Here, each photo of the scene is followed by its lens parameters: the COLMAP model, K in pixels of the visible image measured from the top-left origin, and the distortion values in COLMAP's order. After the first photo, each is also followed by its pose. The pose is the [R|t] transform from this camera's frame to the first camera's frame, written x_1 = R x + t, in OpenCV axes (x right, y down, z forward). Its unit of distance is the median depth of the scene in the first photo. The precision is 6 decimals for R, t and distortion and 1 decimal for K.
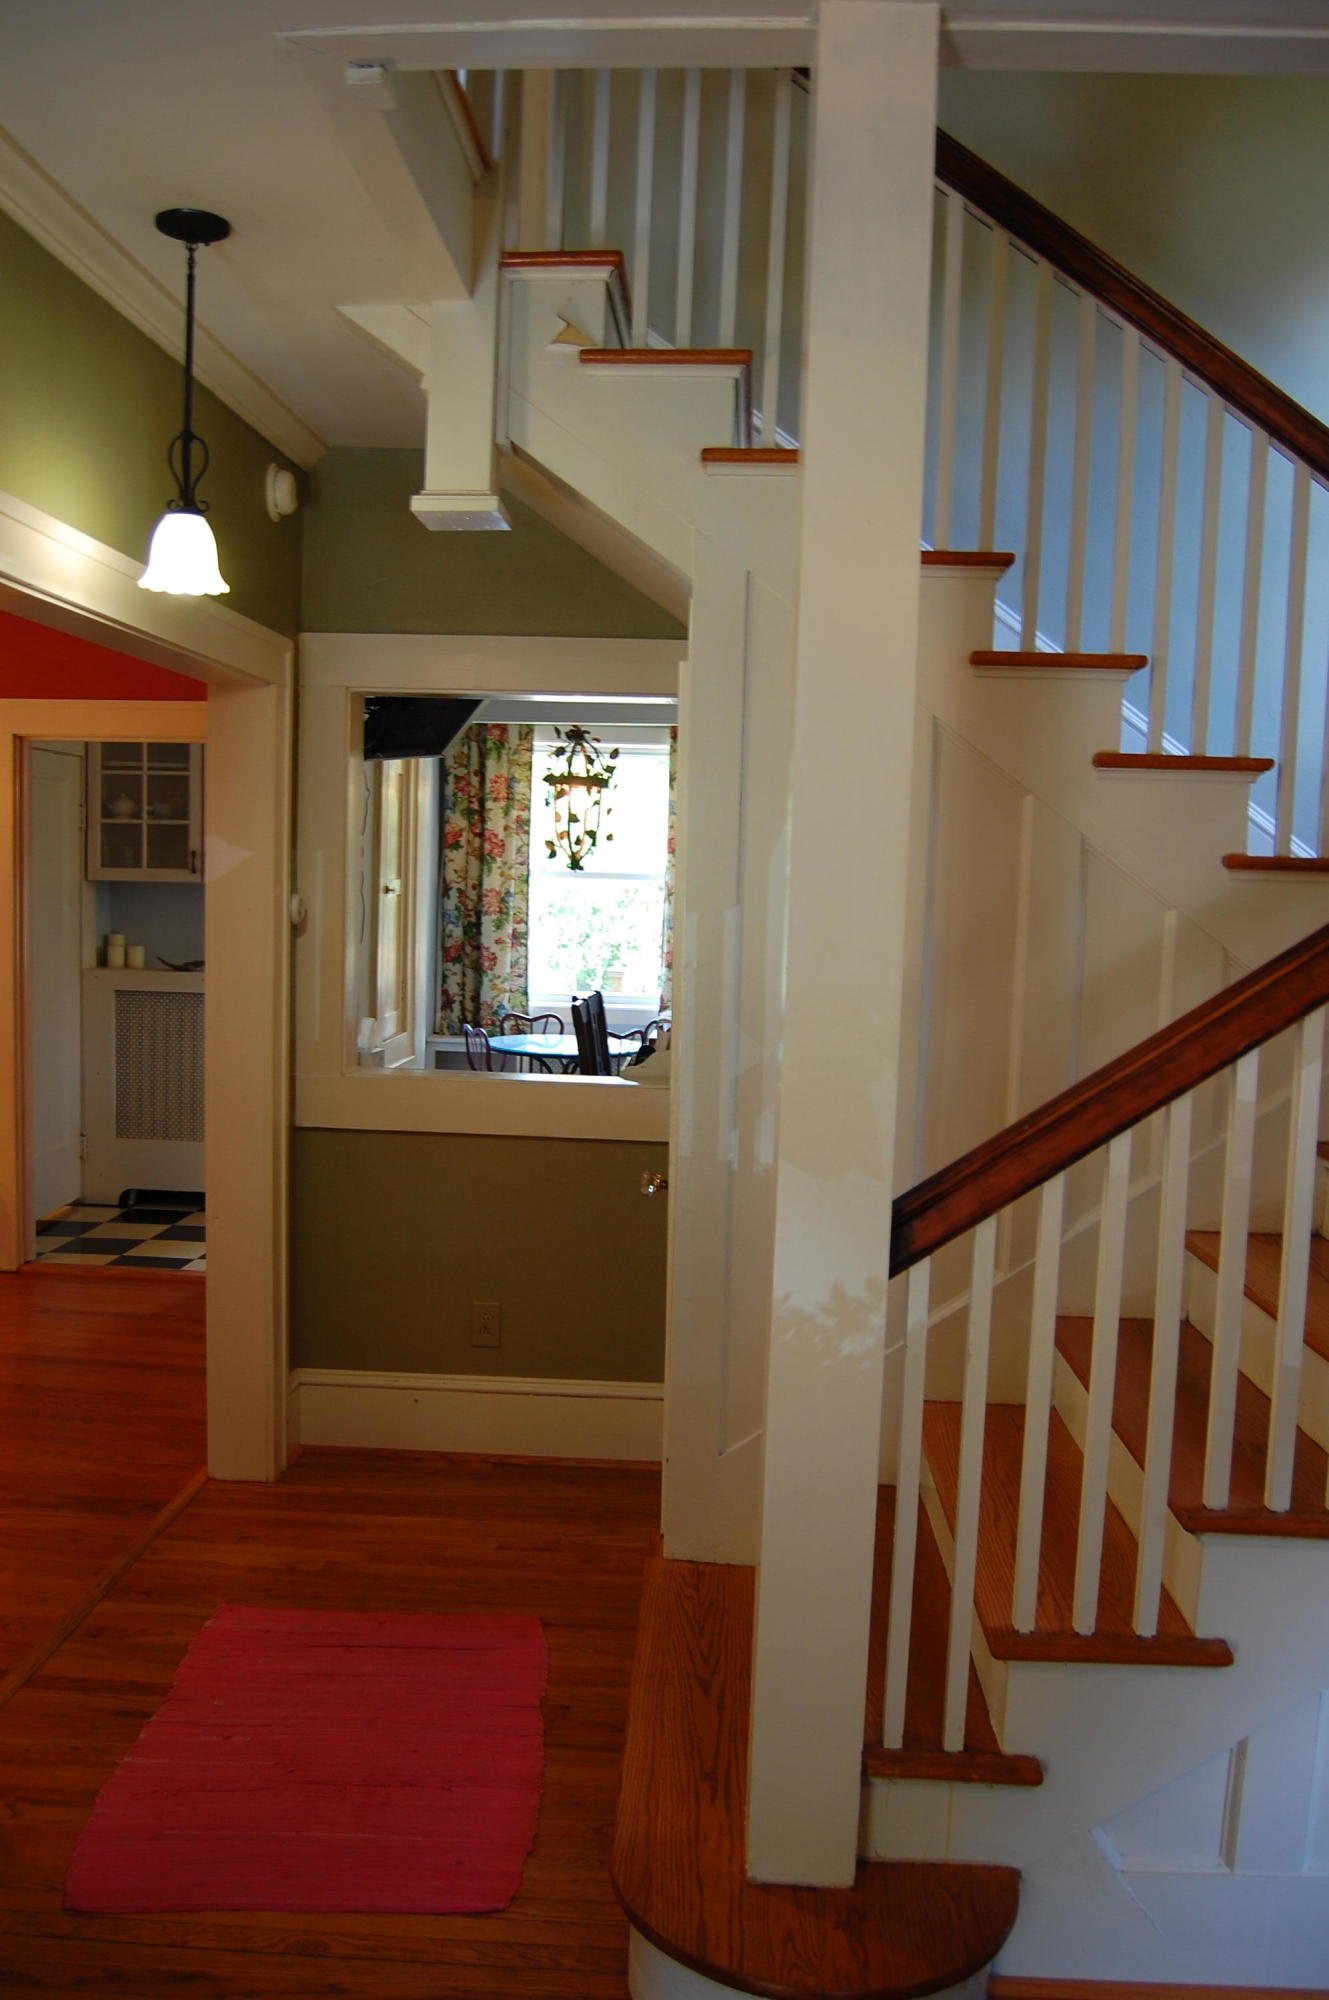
lens RADIAL K [[1667.5, 0, 662.1], [0, 1667.5, 1010.7], [0, 0, 1]] dist [-0.084897, 0.031933]
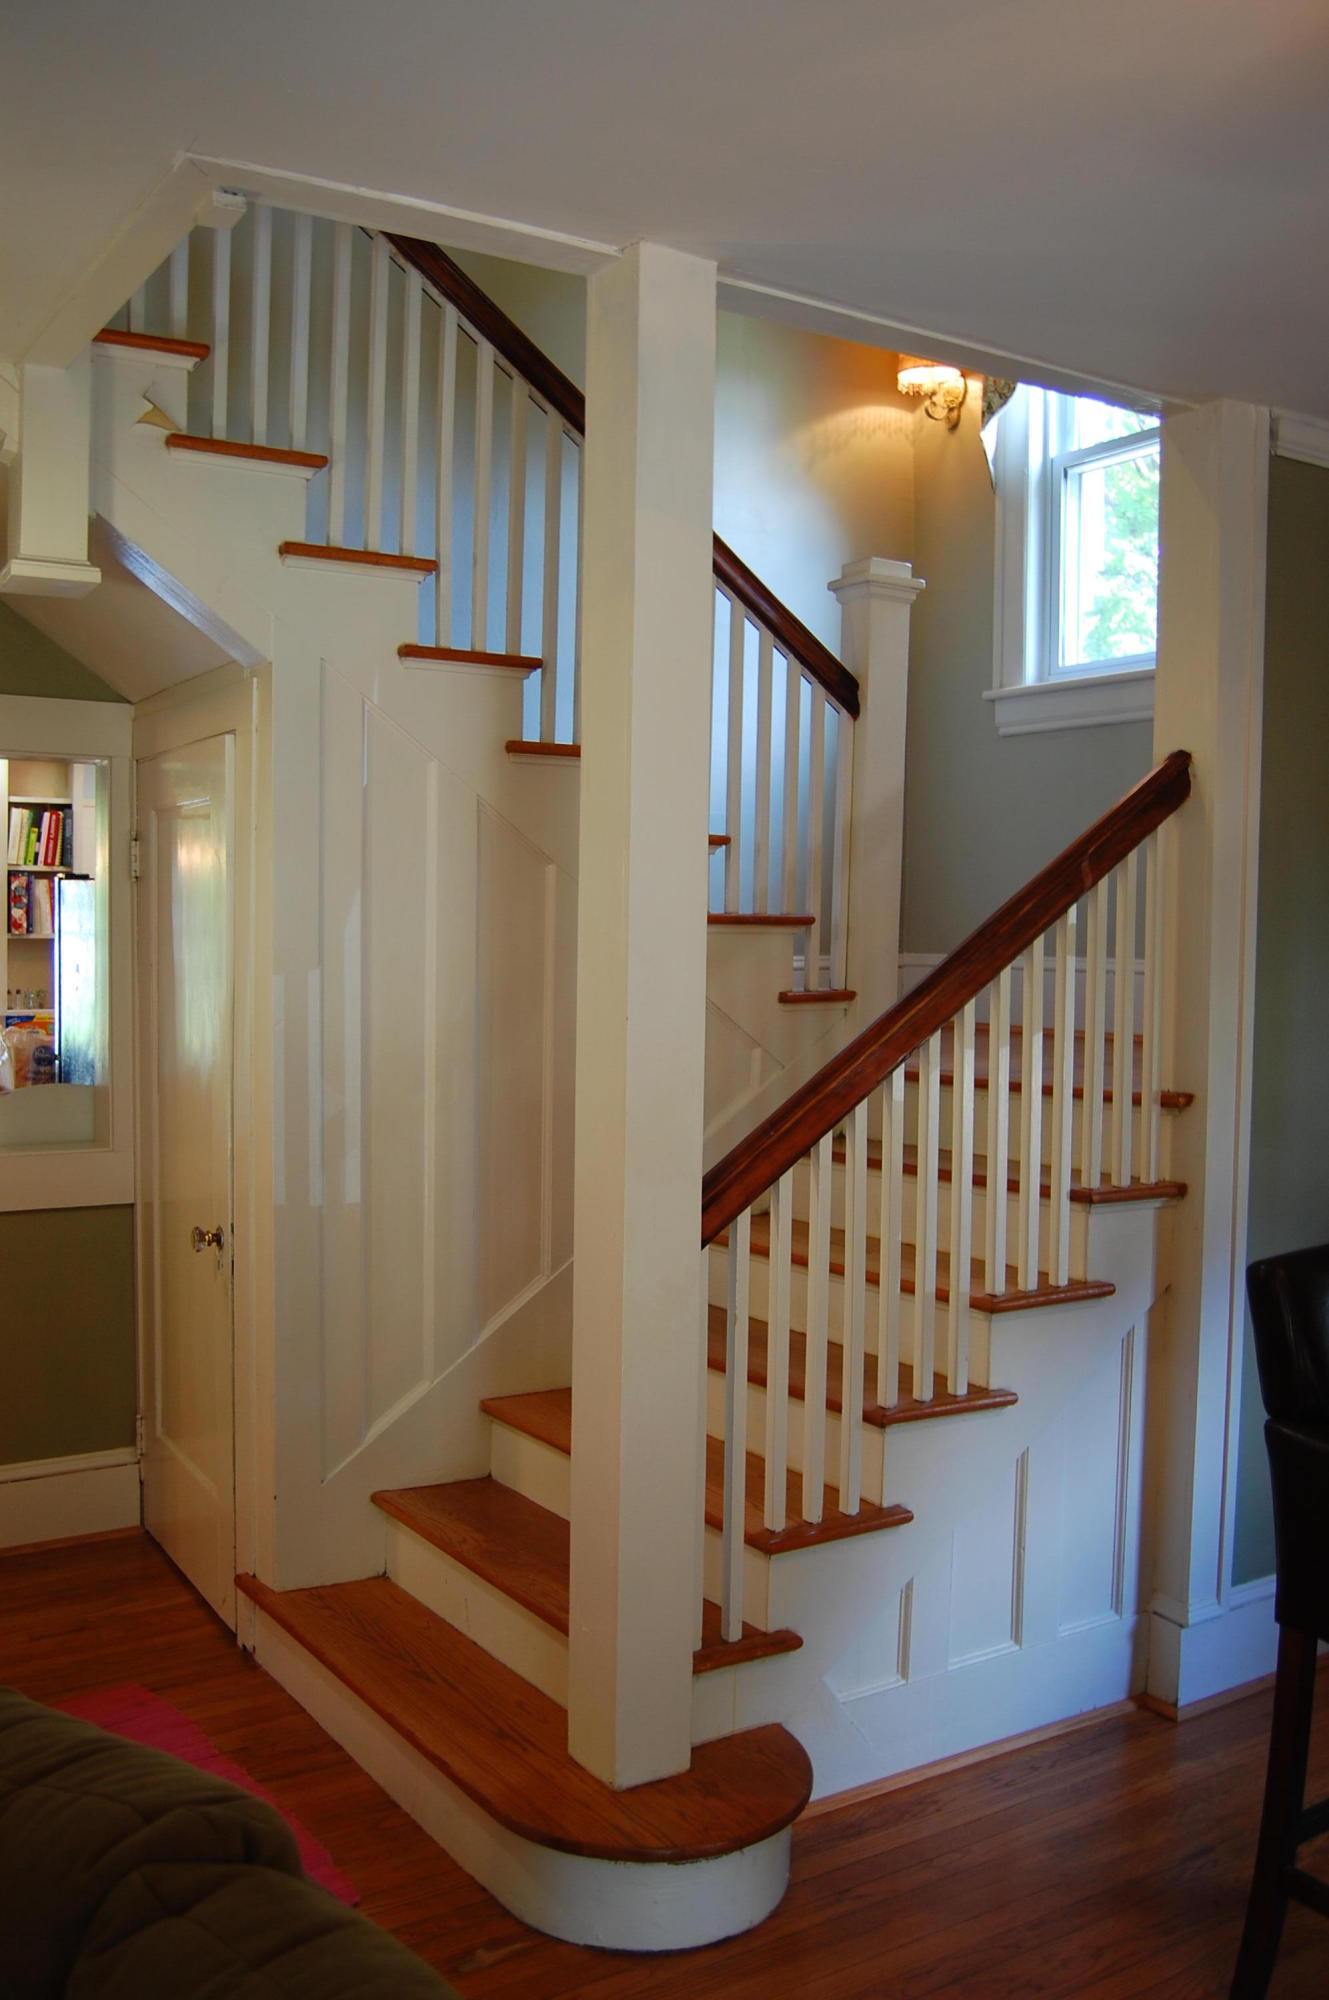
lens RADIAL K [[1716.0, 0, 659.4], [0, 1716.0, 1008.6], [0, 0, 1]] dist [-0.079434, 0.022665]
pose [[0.817923, -0.043085, 0.573713, -0.457720], [0.058734, 0.998235, -0.008768, -0.014993], [-0.572322, 0.040868, 0.819010, -0.033709]]
